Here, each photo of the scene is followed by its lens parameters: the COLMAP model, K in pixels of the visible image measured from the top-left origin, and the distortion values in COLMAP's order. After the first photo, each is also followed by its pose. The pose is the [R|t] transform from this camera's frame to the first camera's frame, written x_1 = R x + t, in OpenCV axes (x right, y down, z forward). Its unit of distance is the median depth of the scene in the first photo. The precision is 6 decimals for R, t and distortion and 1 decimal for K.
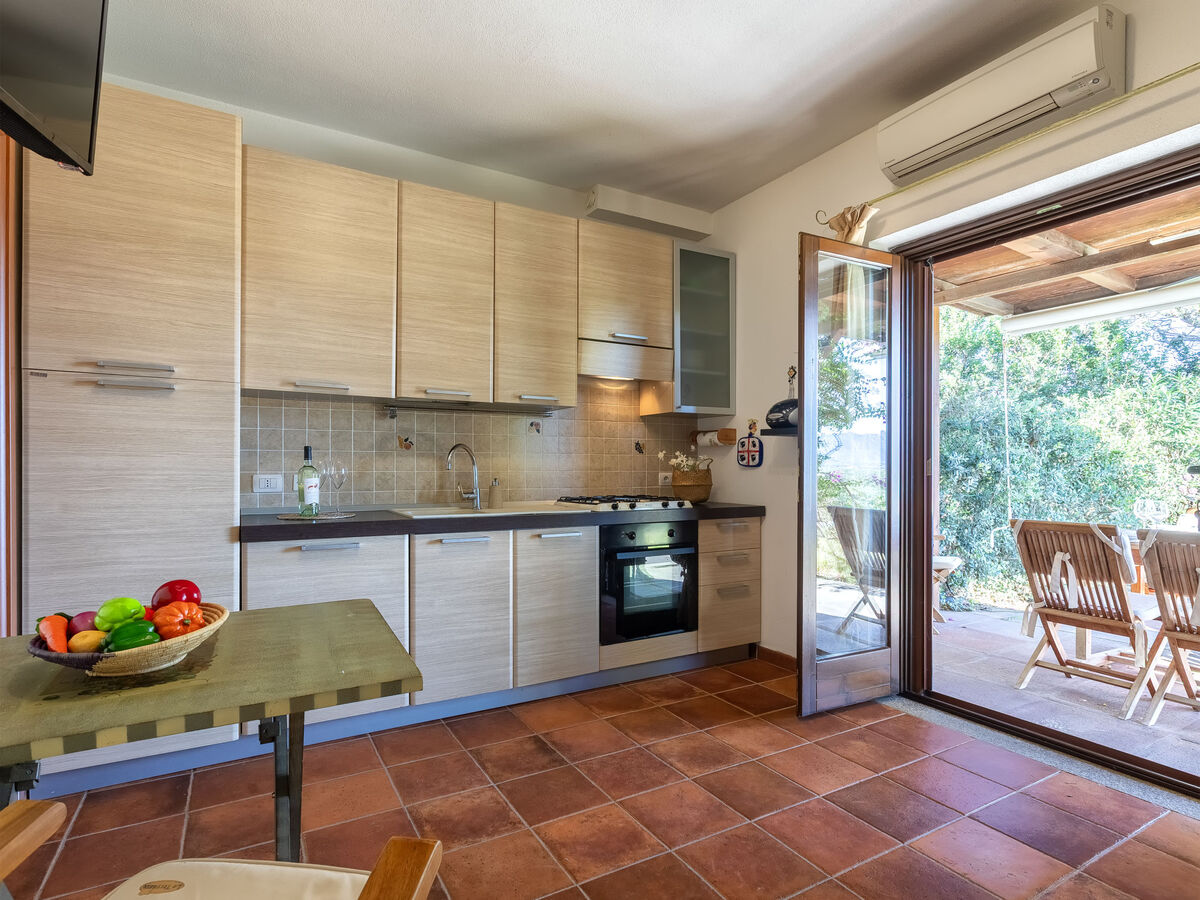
lens RADIAL K [[592.5, 0, 590.9], [0, 592.5, 463.7], [0, 0, 1]] dist [0.011183, -0.000170]
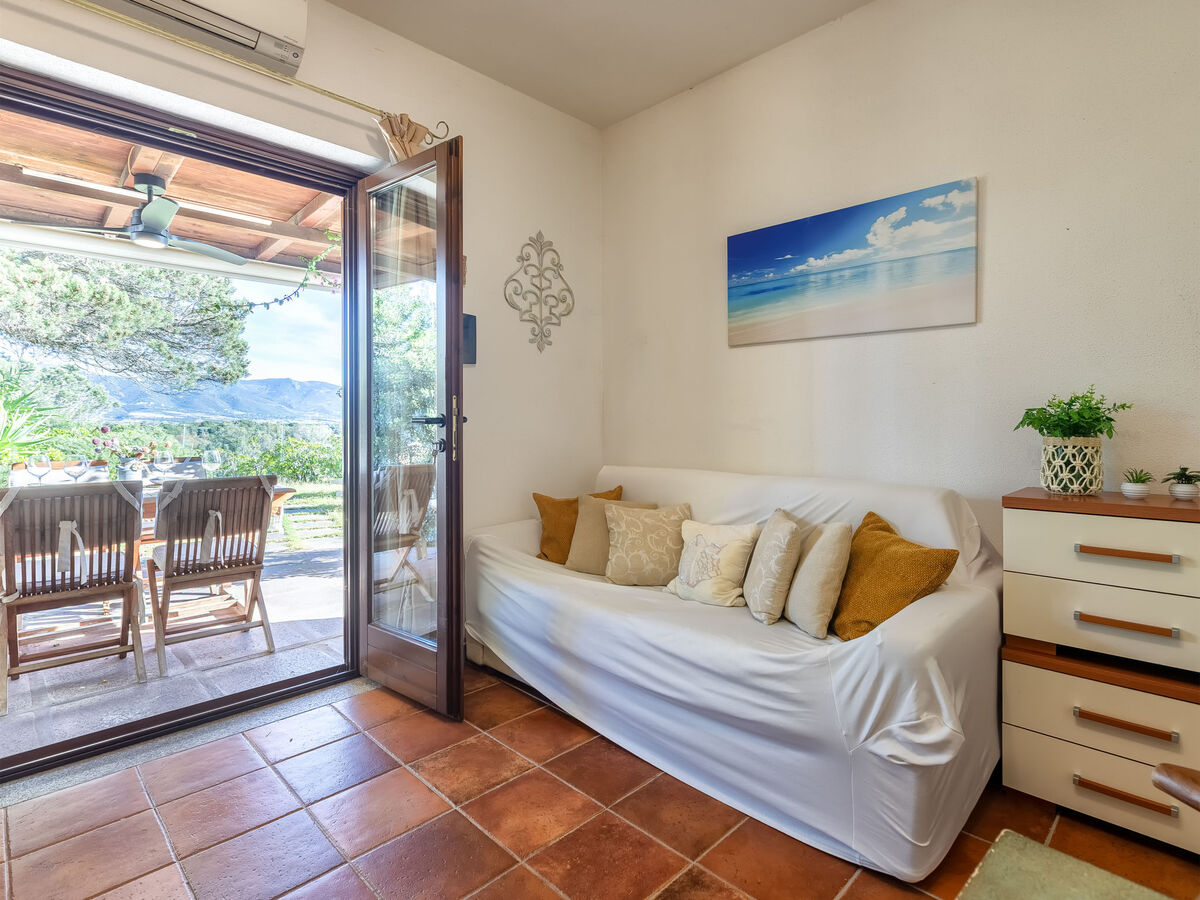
lens RADIAL K [[610.7, 0, 595.7], [0, 610.7, 423.3], [0, 0, 1]] dist [0.004323, -0.001022]
pose [[-0.284922, -0.004553, 0.958540, -0.228106], [-0.005400, 0.999980, 0.003145, 0.004173], [-0.958536, -0.004280, -0.284941, 0.514673]]
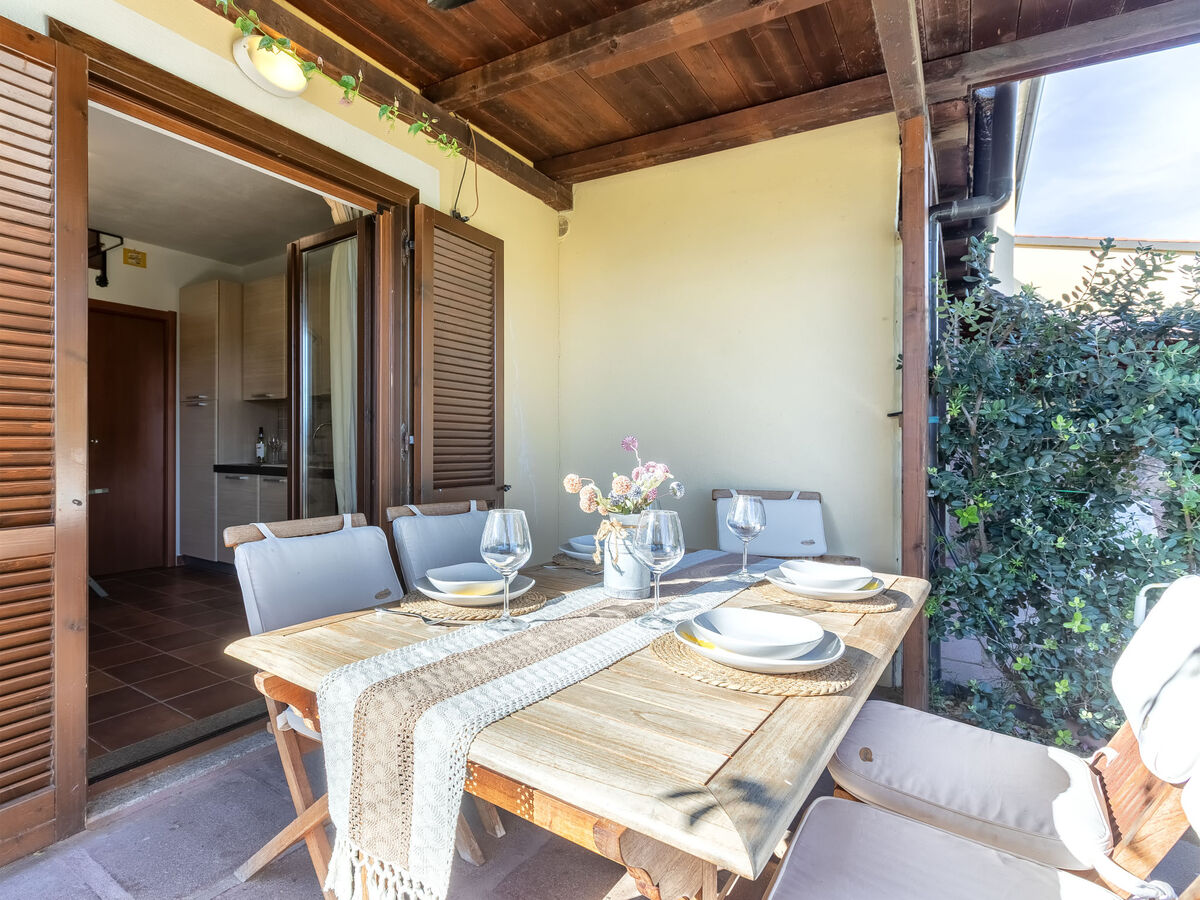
lens RADIAL K [[610.7, 0, 490.1], [0, 610.7, 443.0], [0, 0, 1]] dist [0.004323, -0.001022]
pose [[0.420443, -0.001874, -0.907317, 1.386541], [0.004686, 0.999989, 0.000106, 0.021682], [0.907307, -0.004297, 0.420447, 0.715198]]
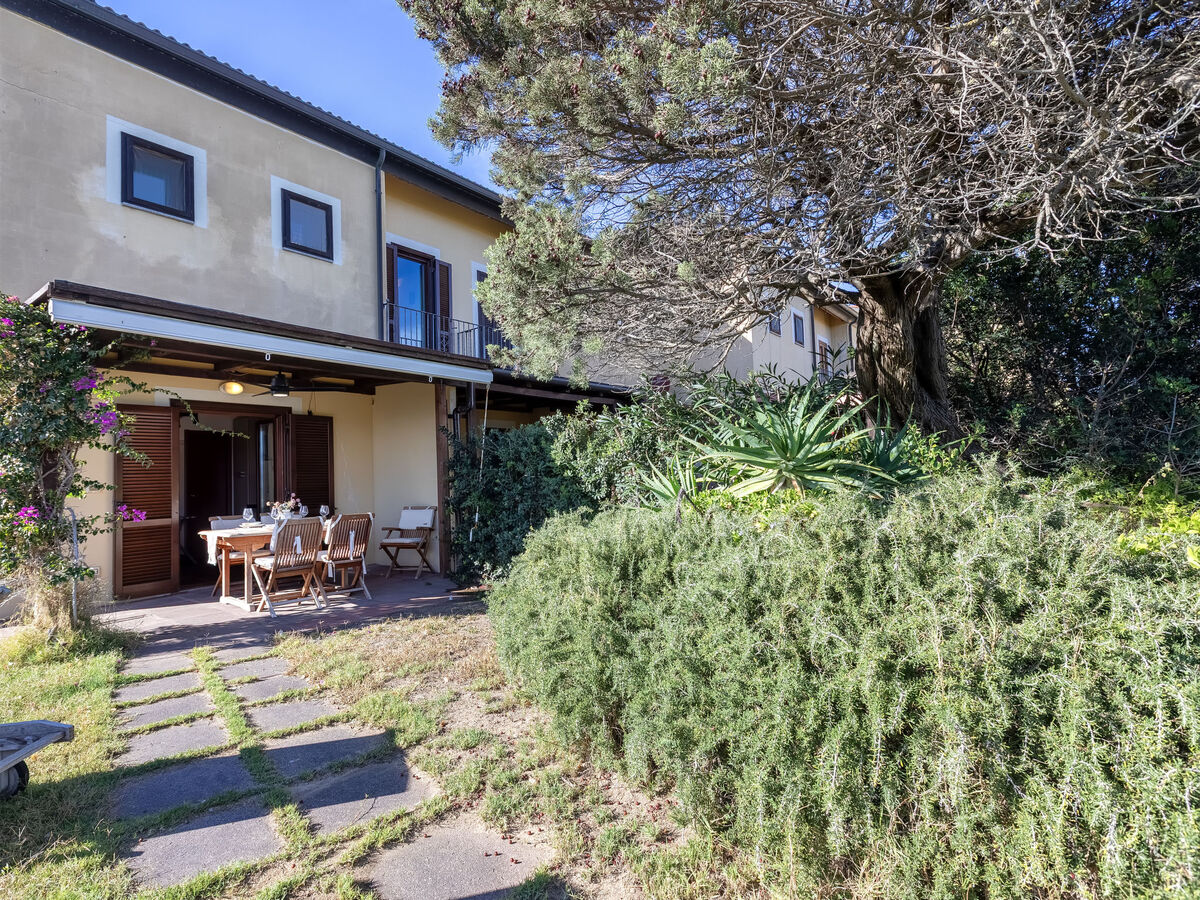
lens RADIAL K [[610.7, 0, 598.8], [0, 610.7, 442.4], [0, 0, 1]] dist [0.004323, -0.001022]
pose [[0.407672, -0.064166, -0.910871, 3.621051], [0.037289, 0.997866, -0.053605, -0.010439], [0.912367, -0.012113, 0.409195, 1.155848]]
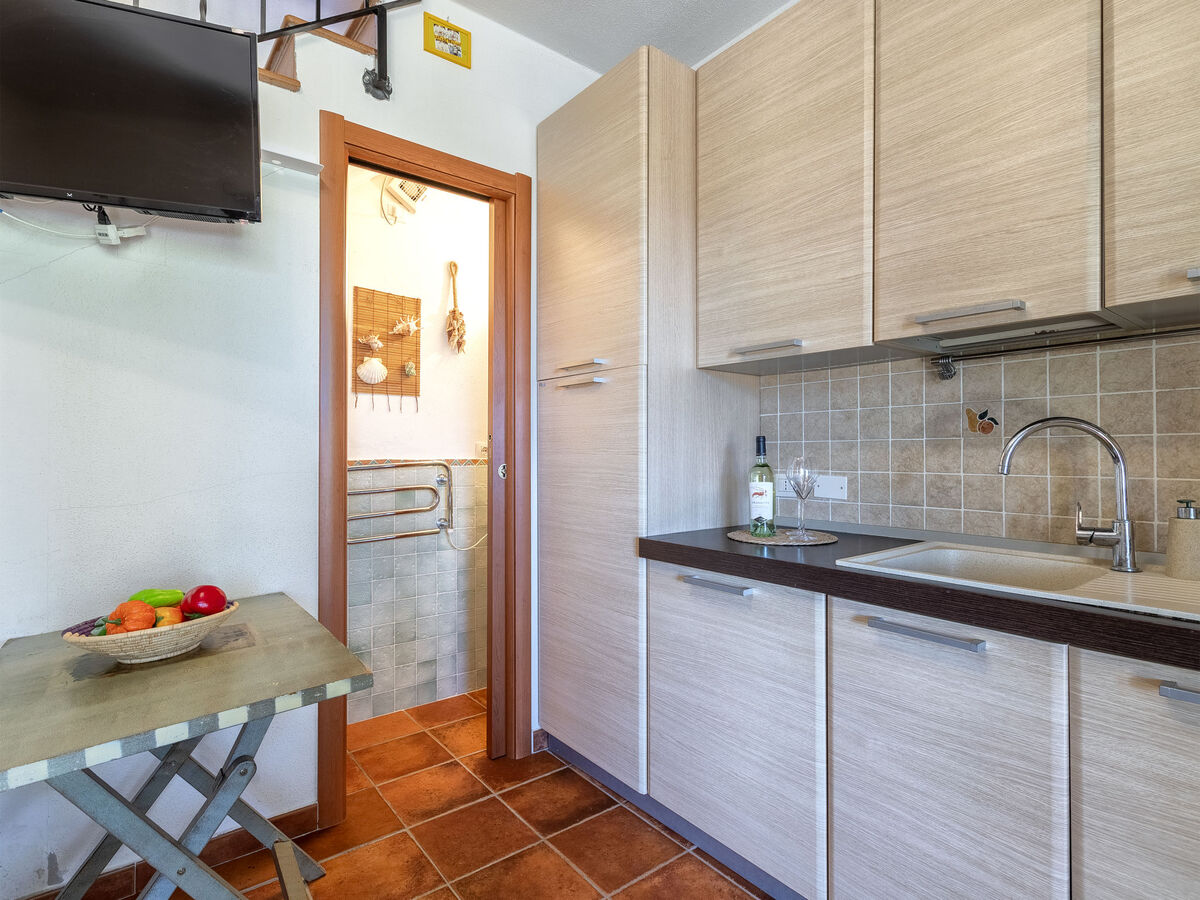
lens RADIAL K [[610.7, 0, 597.1], [0, 610.7, 446.0], [0, 0, 1]] dist [0.004323, -0.001022]
pose [[0.170507, -0.011537, -0.985289, 0.176399], [0.008594, 0.999911, -0.010221, -0.010472], [0.985319, -0.006724, 0.170591, 0.584468]]
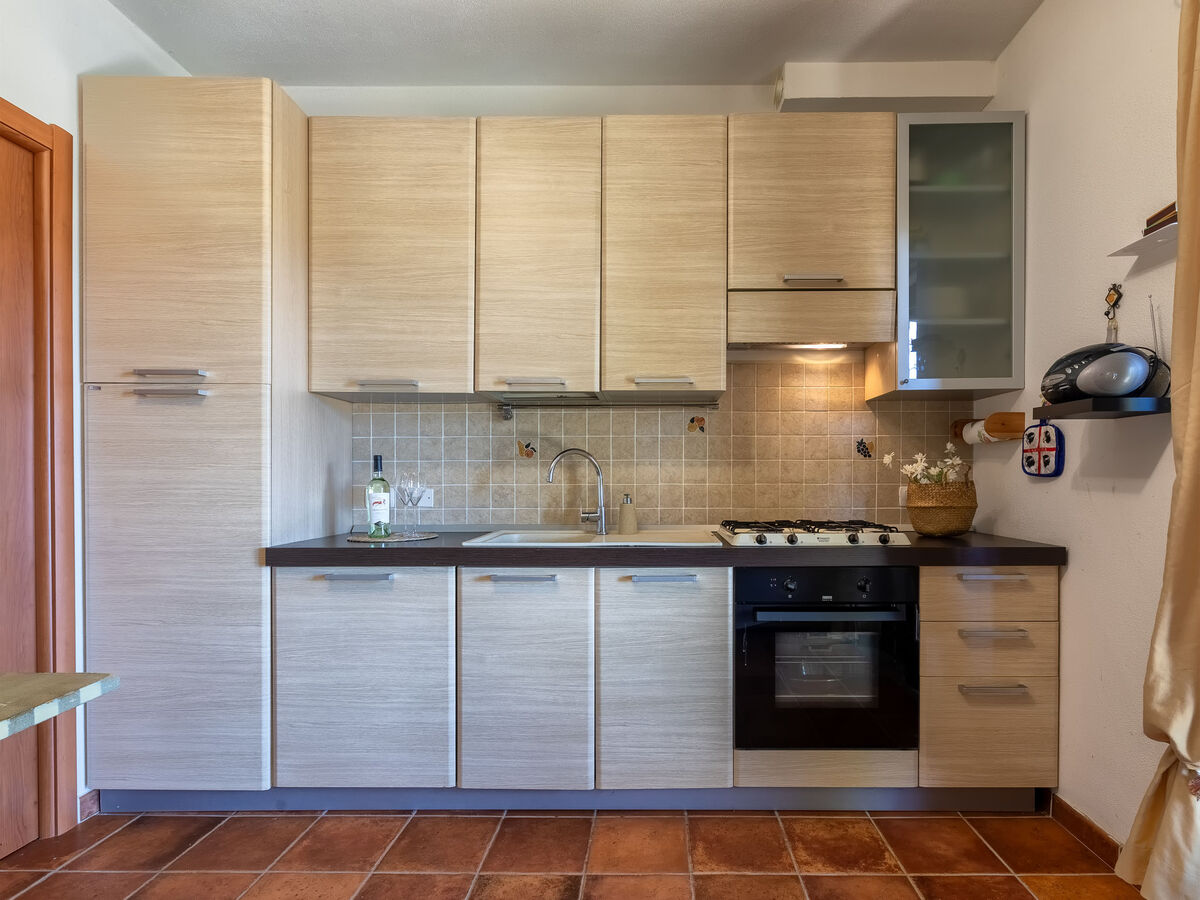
lens RADIAL K [[610.7, 0, 655.7], [0, 610.7, 483.9], [0, 0, 1]] dist [0.004323, -0.001022]
pose [[0.881986, 0.001290, -0.471274, 0.249360], [0.006273, 0.999876, 0.014476, 0.001120], [0.471234, -0.015724, 0.881868, 0.351899]]
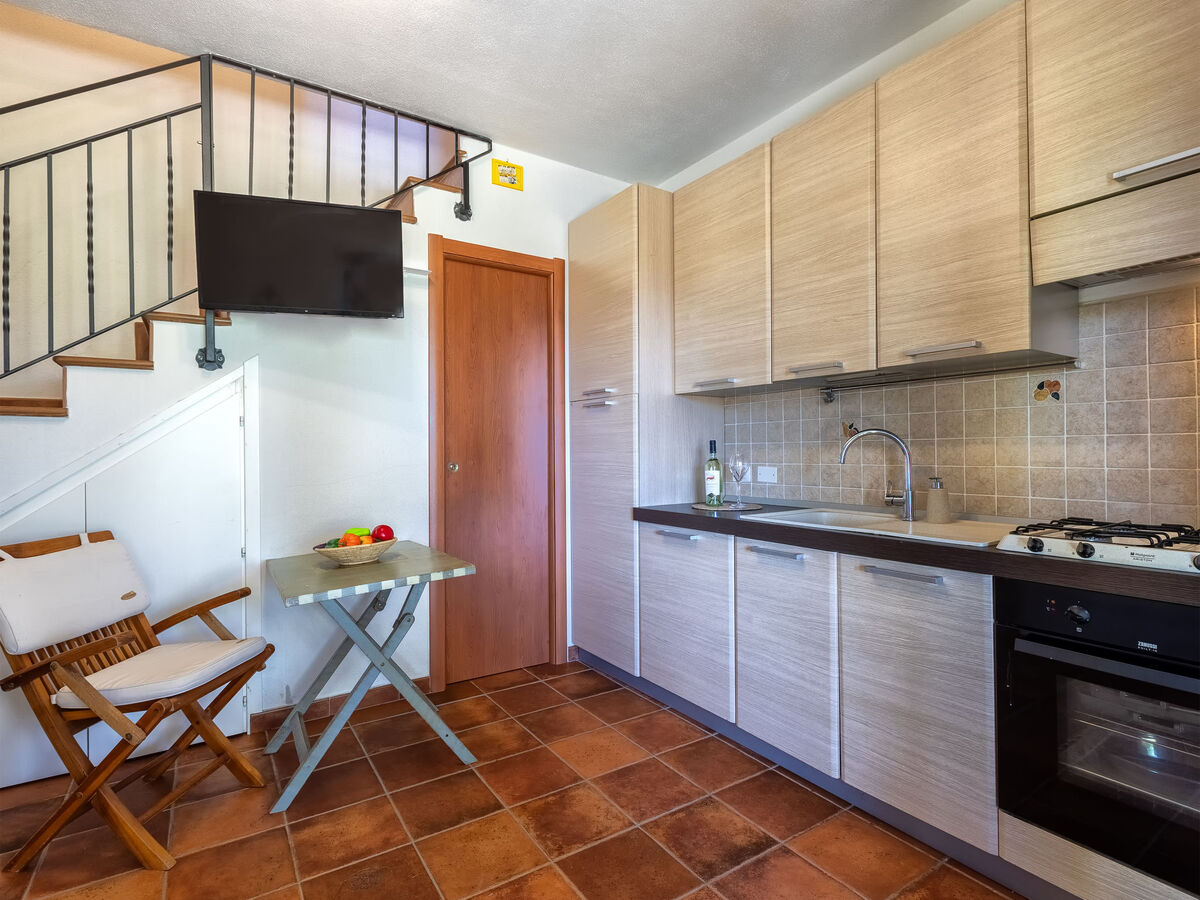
lens RADIAL K [[610.7, 0, 605.2], [0, 610.7, 440.5], [0, 0, 1]] dist [0.004323, -0.001022]
pose [[0.096736, -0.020042, -0.995108, 0.510567], [0.013957, 0.999726, -0.018779, -0.009488], [0.995212, -0.012072, 0.096990, 0.597912]]
